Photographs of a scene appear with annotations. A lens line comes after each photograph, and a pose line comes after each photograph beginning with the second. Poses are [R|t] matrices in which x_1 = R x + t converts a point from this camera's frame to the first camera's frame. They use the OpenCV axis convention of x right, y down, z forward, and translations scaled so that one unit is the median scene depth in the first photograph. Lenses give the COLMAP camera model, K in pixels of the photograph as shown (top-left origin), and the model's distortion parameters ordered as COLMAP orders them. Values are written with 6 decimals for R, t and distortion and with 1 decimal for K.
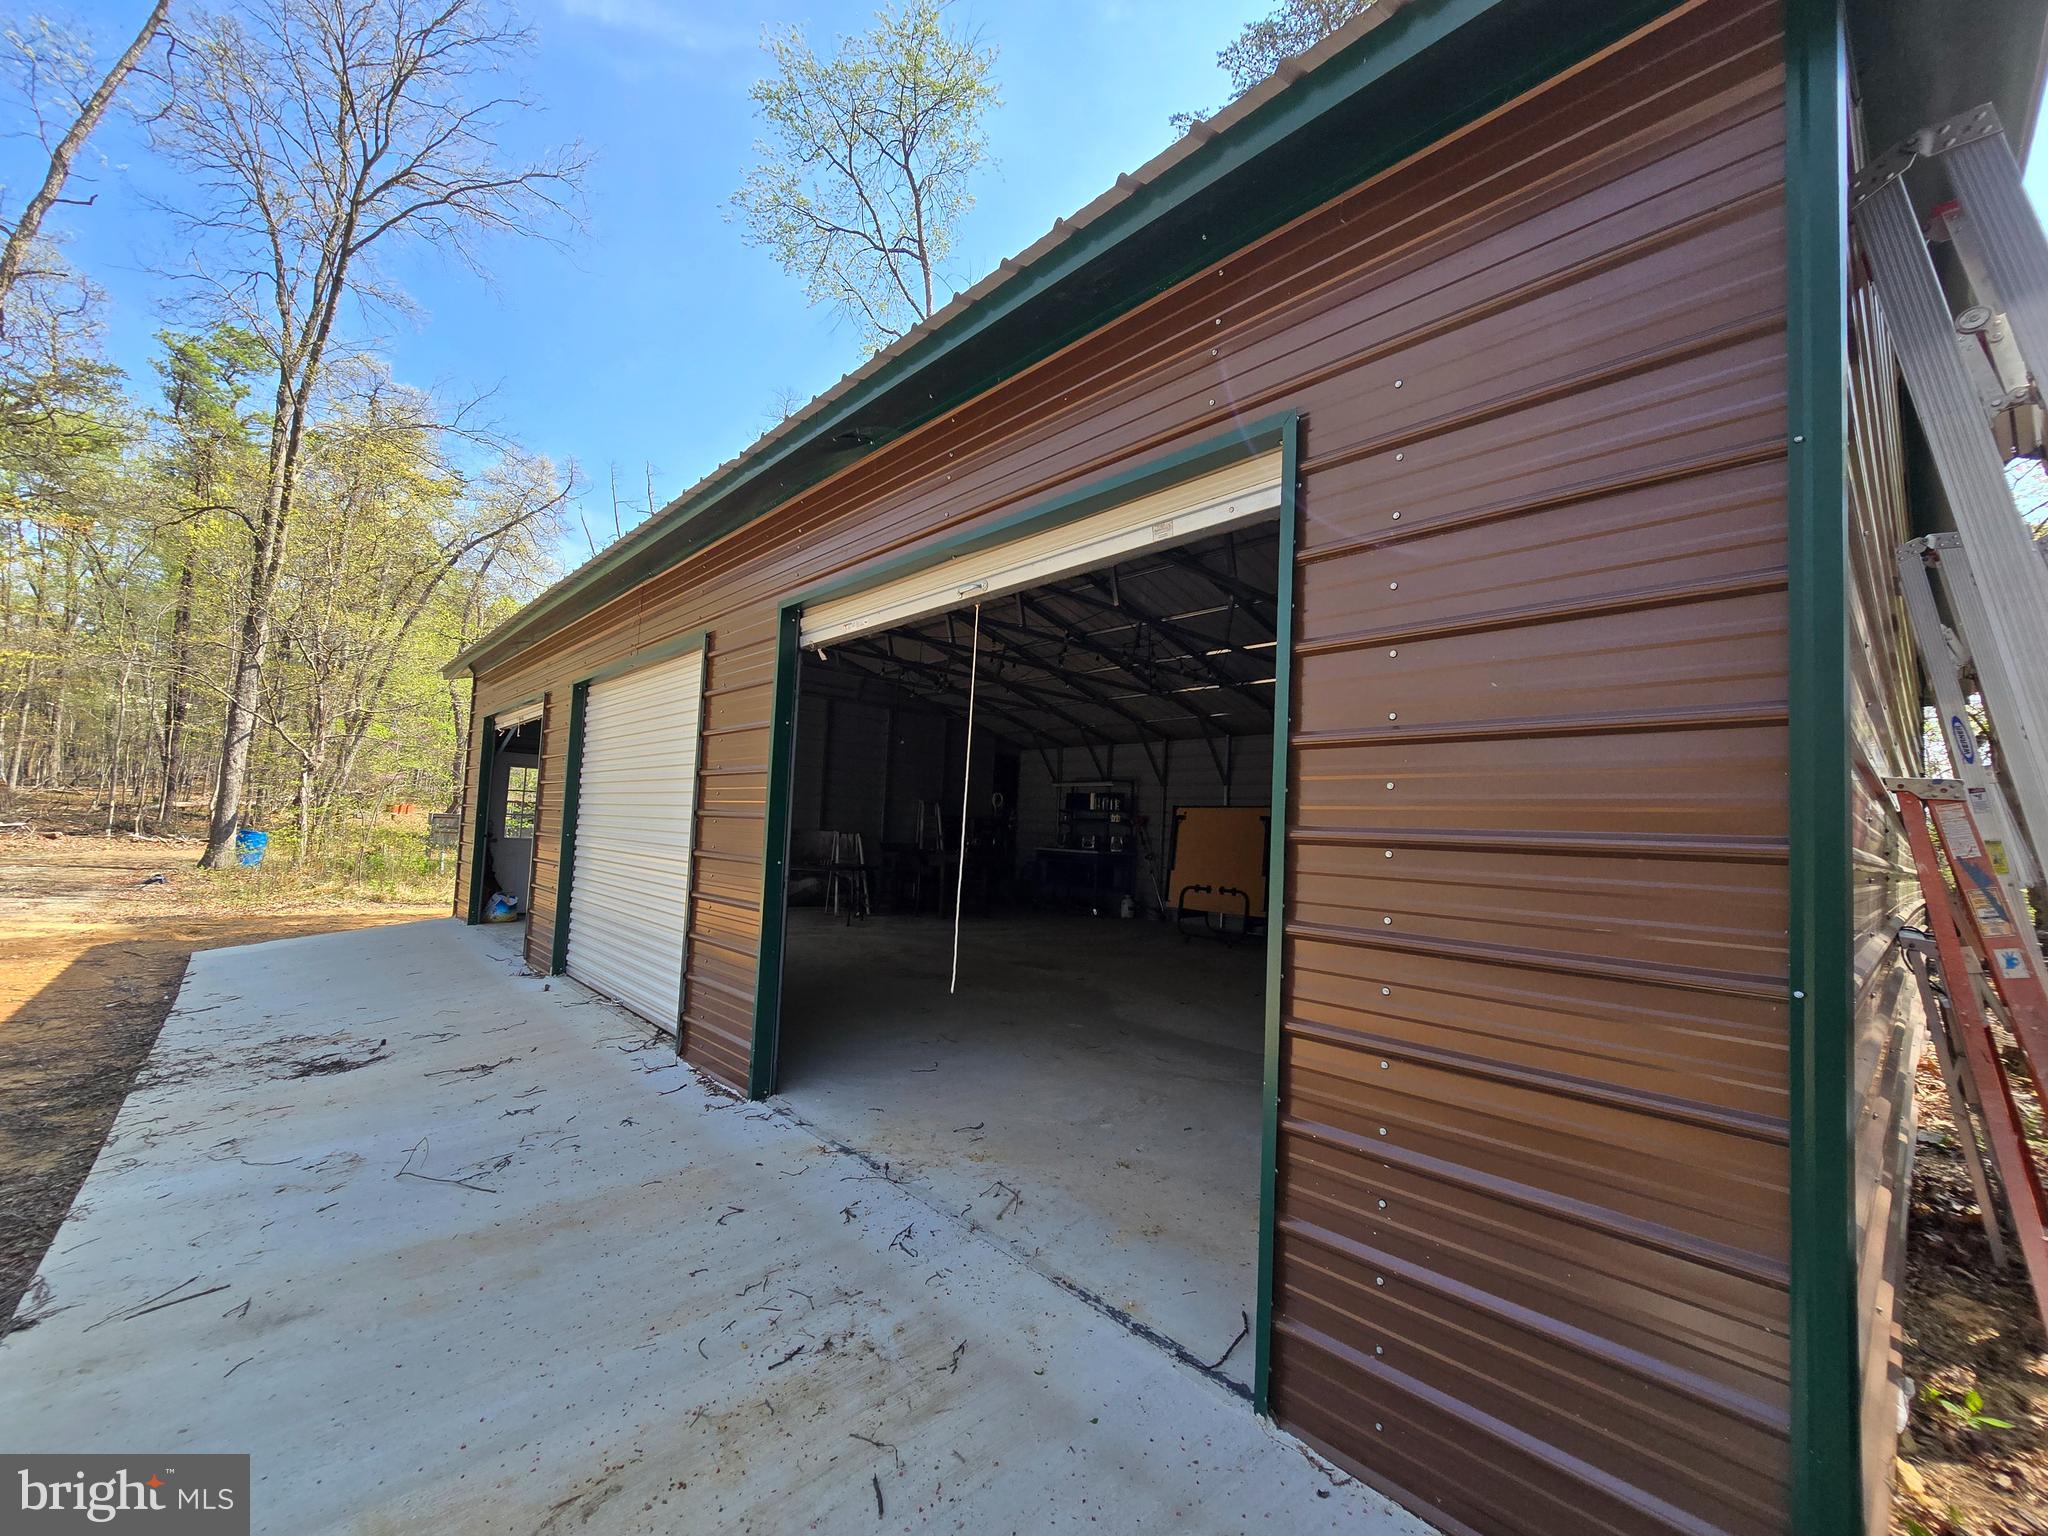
lens RADIAL K [[841.1, 0, 1029.2], [0, 841.1, 766.5], [0, 0, 1]] dist [-0.001359, 0.000752]
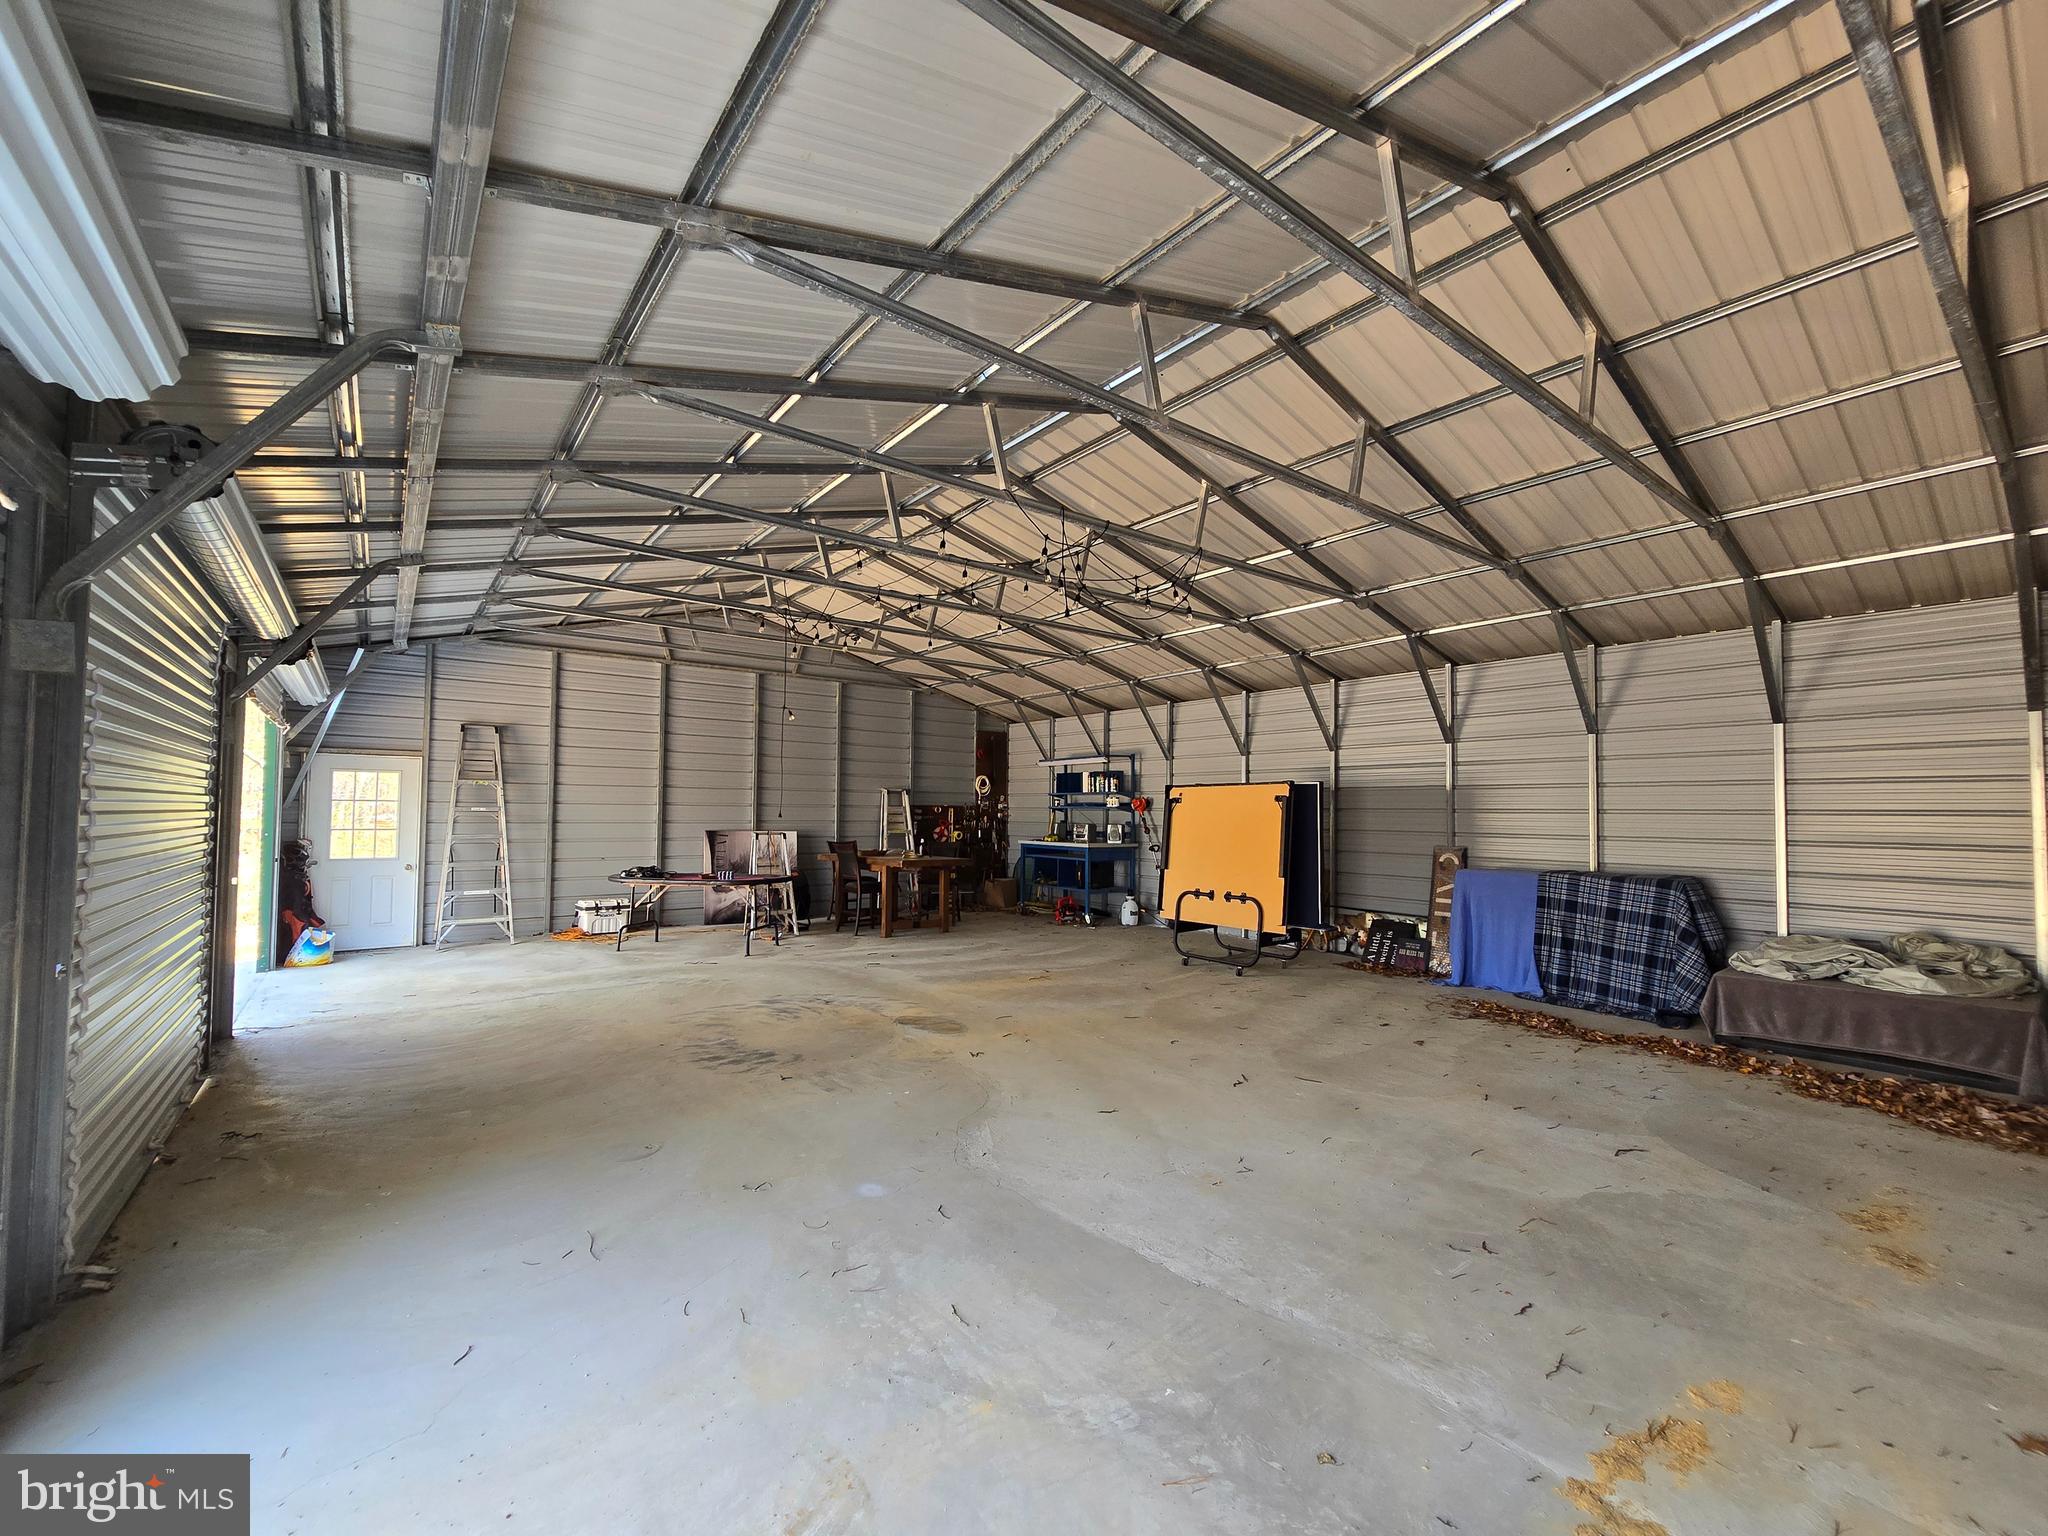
lens RADIAL K [[841.1, 0, 1030.9], [0, 841.1, 767.4], [0, 0, 1]] dist [-0.001359, 0.000752]
pose [[0.995890, -0.041547, -0.080482, 0.092521], [0.043500, 0.998796, 0.022667, 0.006246], [0.079443, -0.026075, 0.996498, 0.189110]]
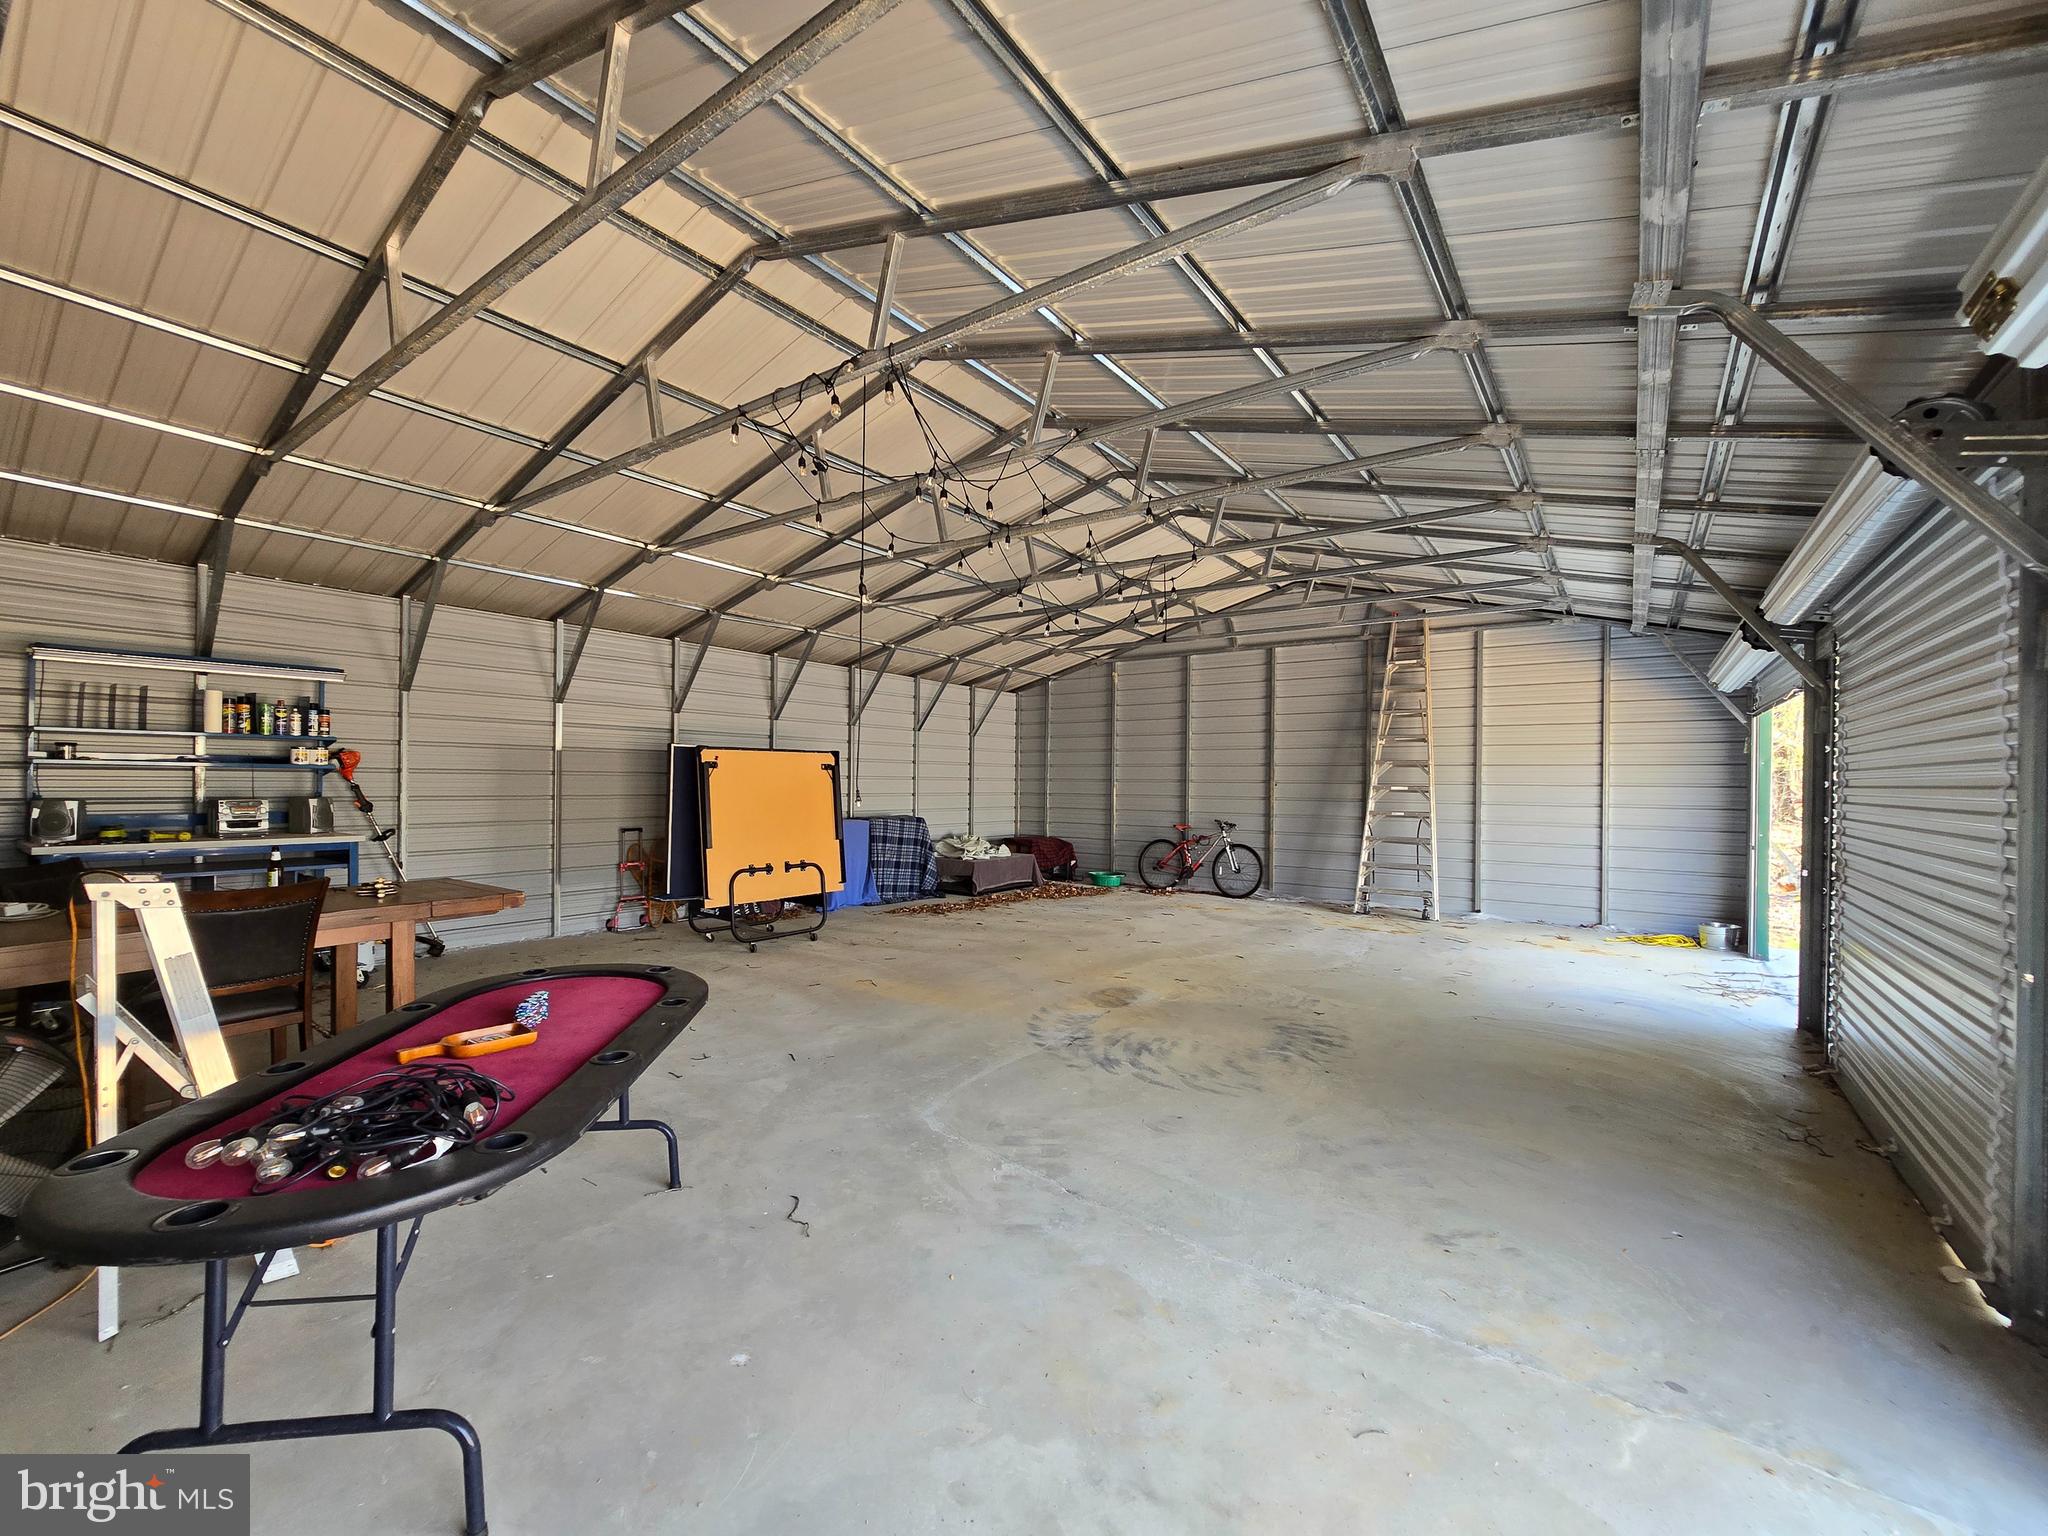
lens RADIAL K [[841.1, 0, 1031.3], [0, 841.1, 779.7], [0, 0, 1]] dist [-0.001359, 0.000752]
pose [[-0.200666, -0.050533, 0.978355, -0.398385], [-0.101729, 0.994345, 0.030494, 0.022984], [-0.974364, -0.093408, -0.204672, 0.736268]]
